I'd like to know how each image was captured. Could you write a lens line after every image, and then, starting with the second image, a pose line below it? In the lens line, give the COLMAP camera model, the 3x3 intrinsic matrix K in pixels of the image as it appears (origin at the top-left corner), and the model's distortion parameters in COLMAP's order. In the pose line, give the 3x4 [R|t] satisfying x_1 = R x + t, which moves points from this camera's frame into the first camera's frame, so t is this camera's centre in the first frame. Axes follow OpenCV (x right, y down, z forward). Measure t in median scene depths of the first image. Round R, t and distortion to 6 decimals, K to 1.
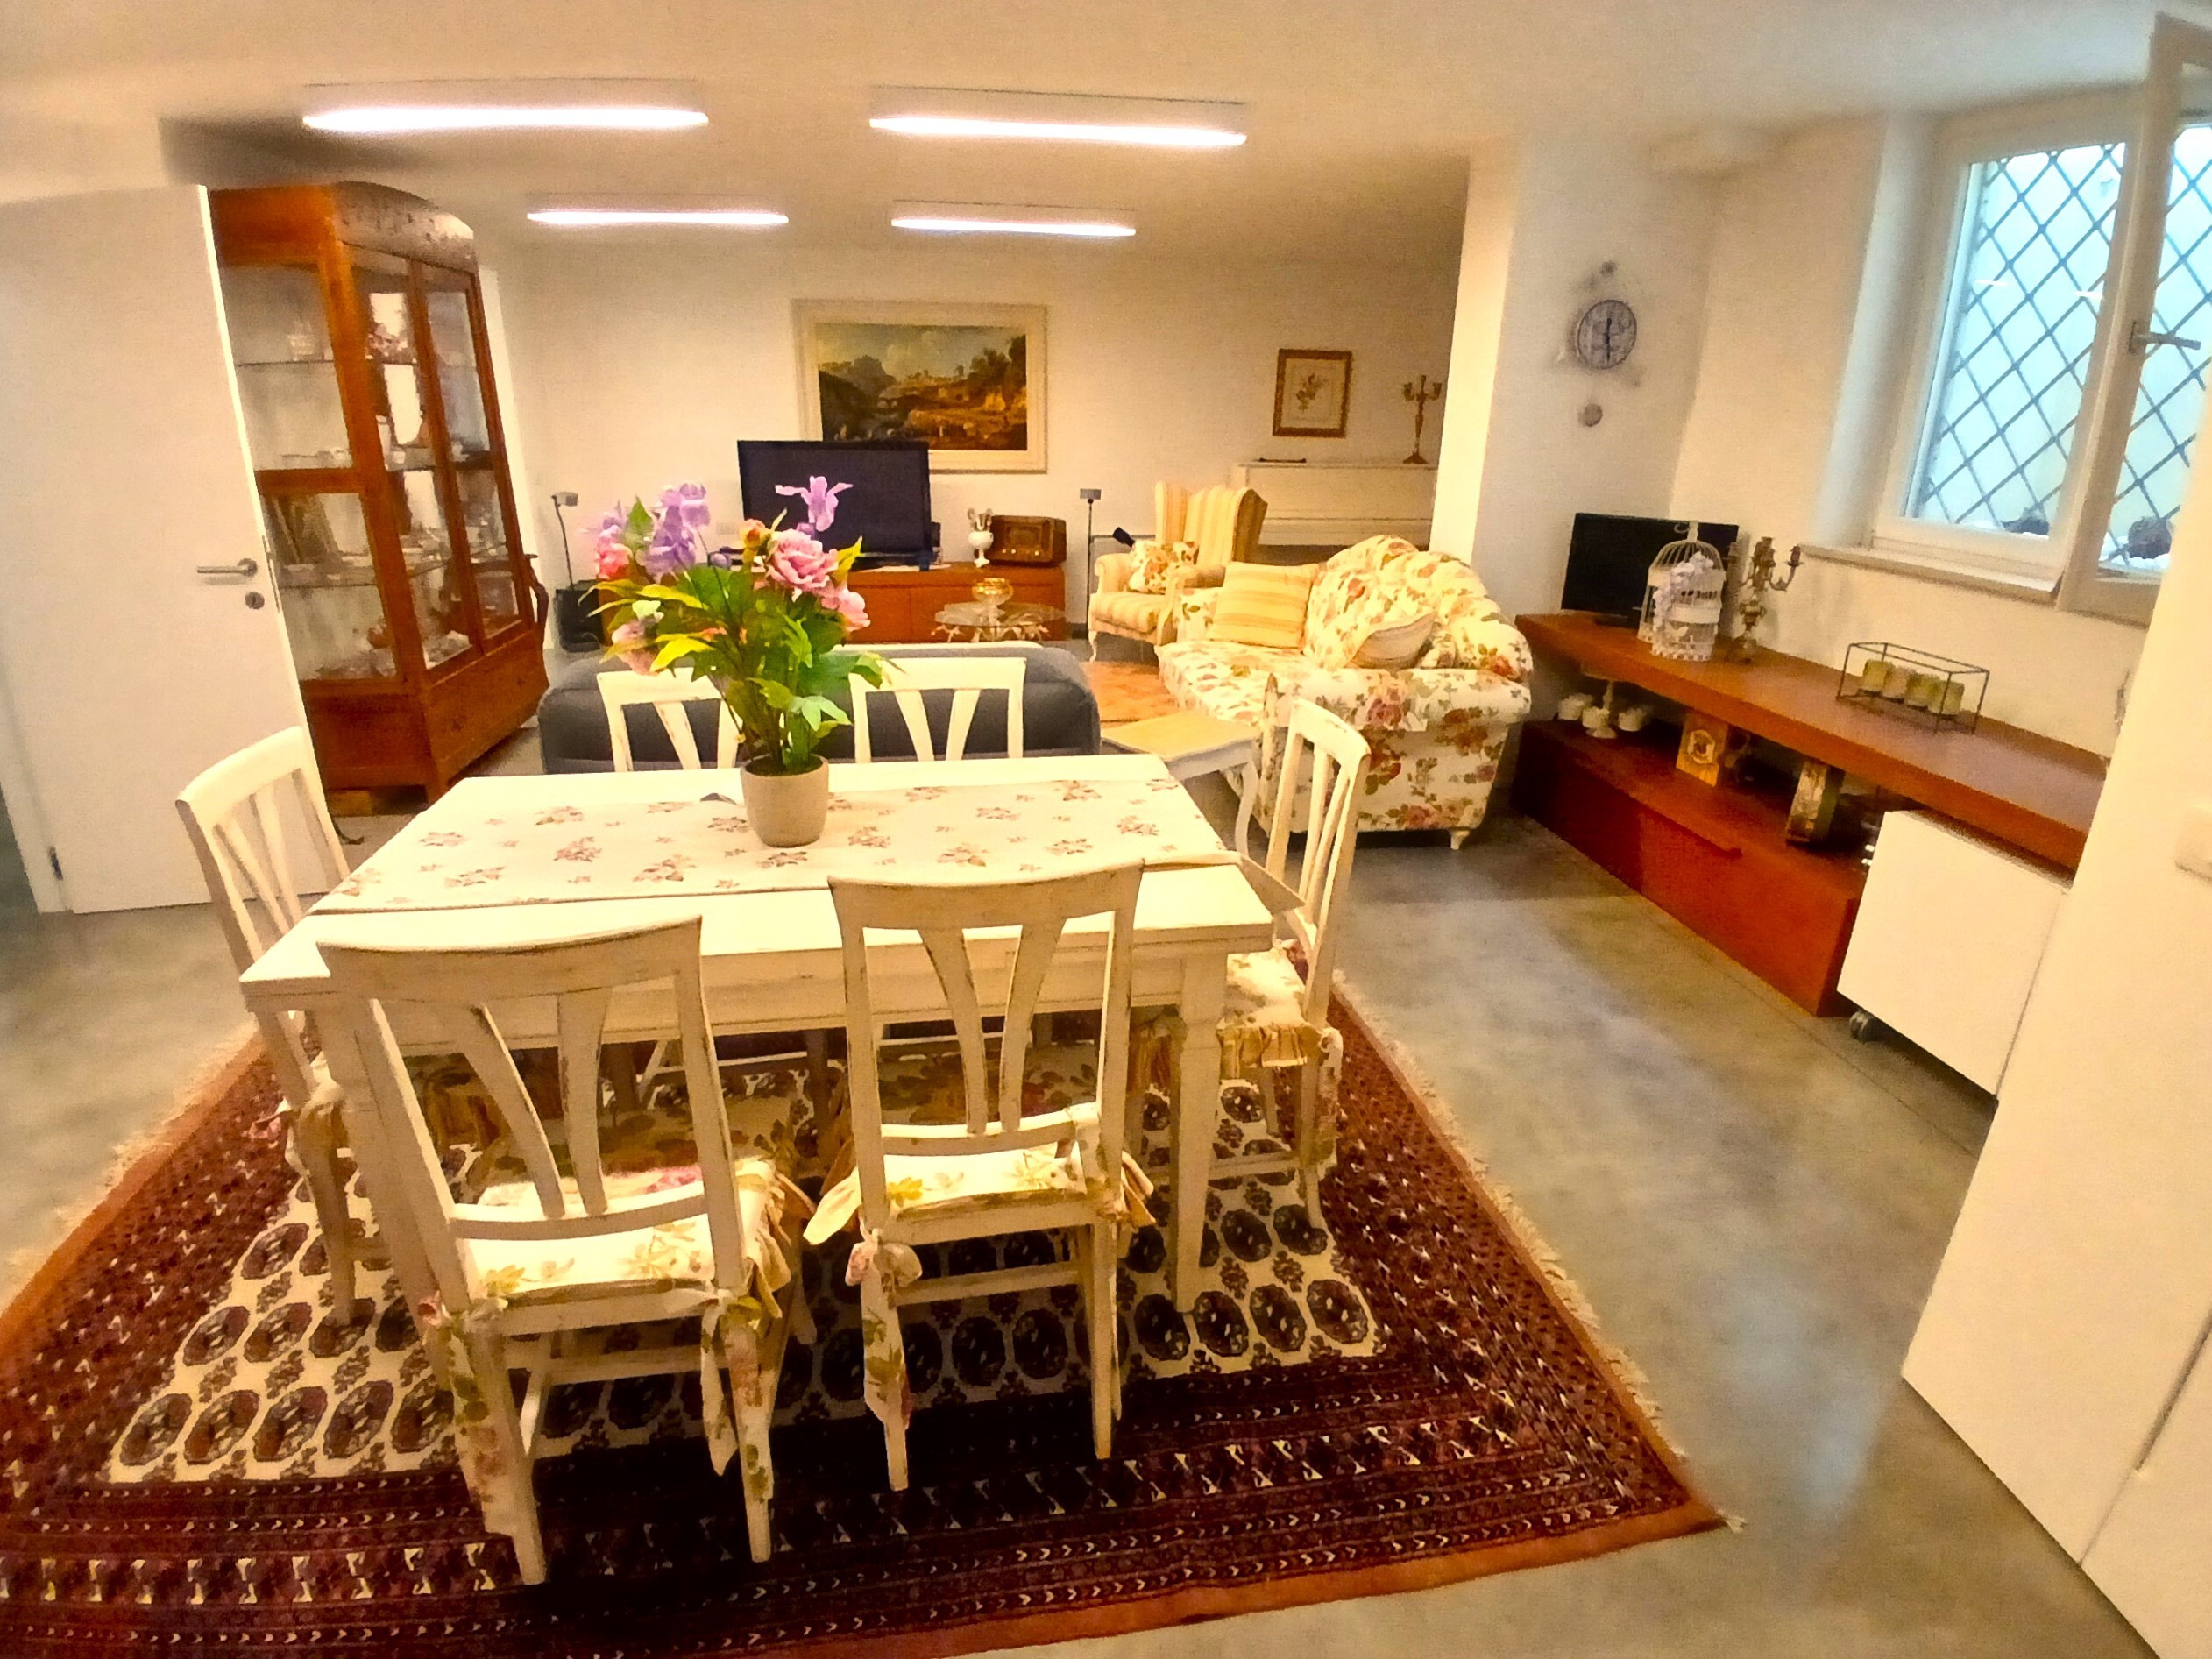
lens RADIAL K [[1133.7, 0, 1106.0], [0, 1133.7, 829.5], [0, 0, 1]] dist [0.002947, -0.048093]
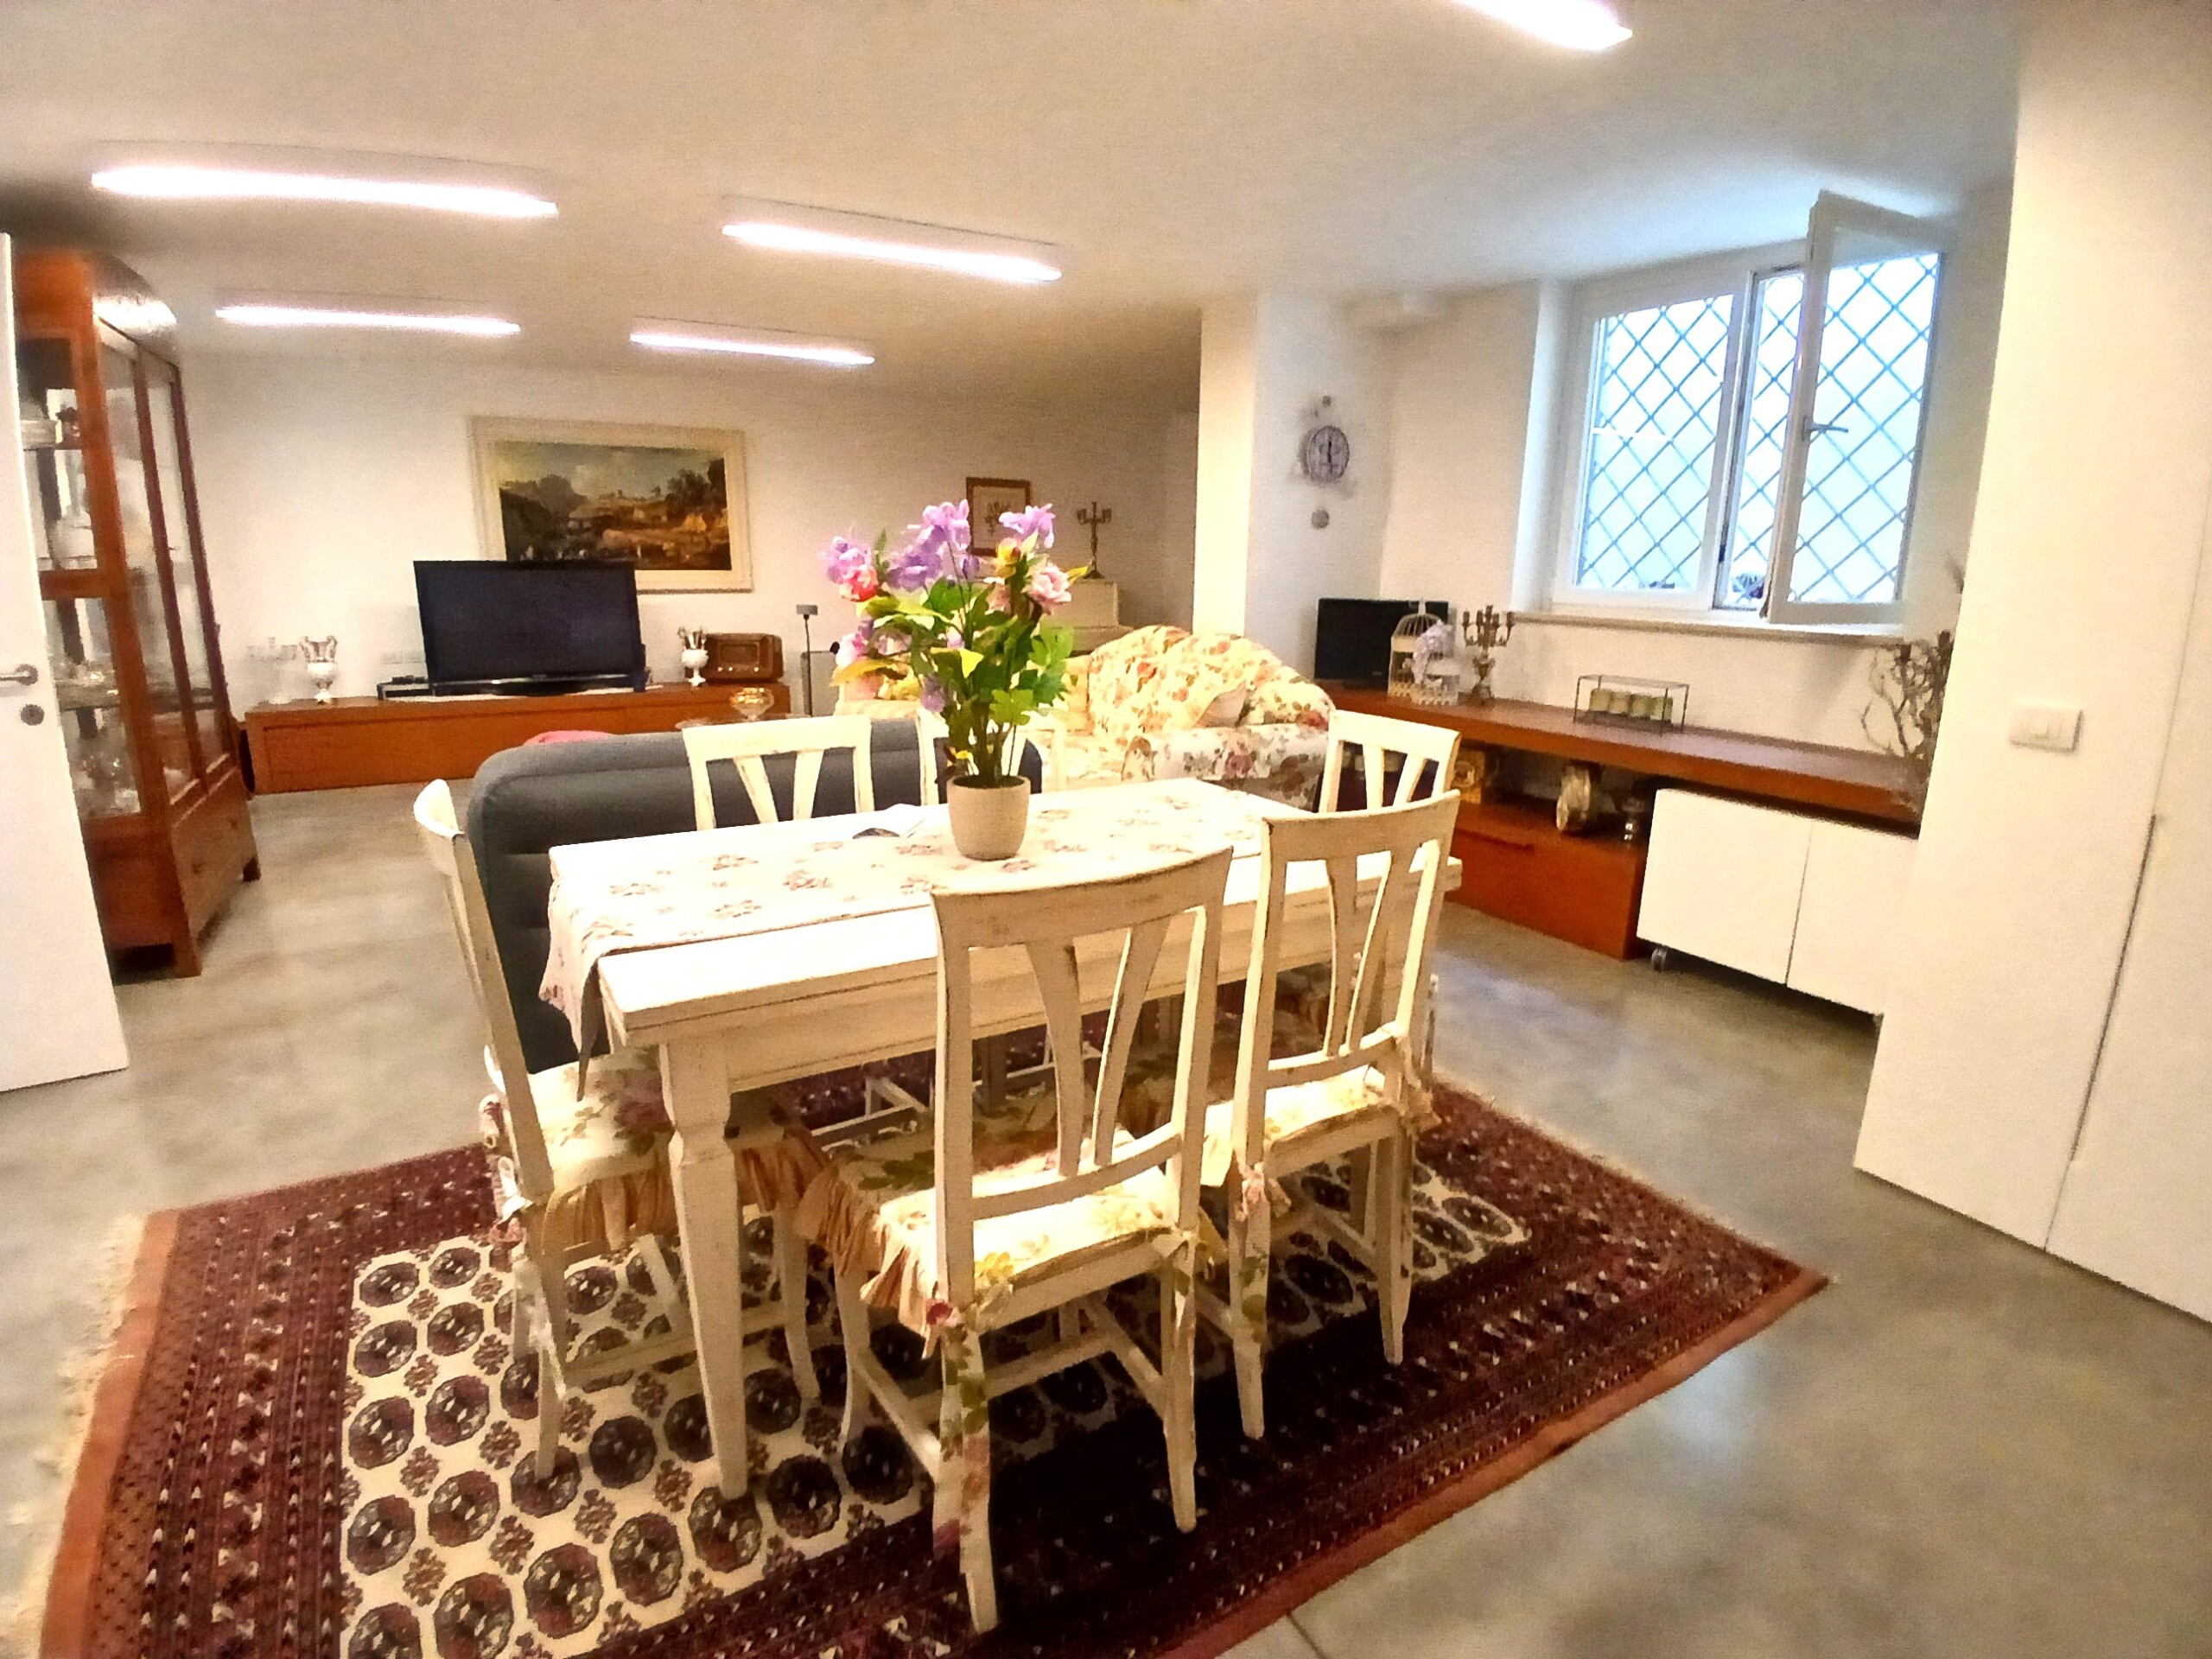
lens RADIAL K [[1119.2, 0, 1106.0], [0, 1119.2, 829.5], [0, 0, 1]] dist [0.000233, -0.043617]
pose [[0.930619, -0.089936, 0.354767, -0.286521], [0.130031, 0.987344, -0.090796, 0.048611], [-0.342111, 0.130627, 0.930536, 0.007302]]
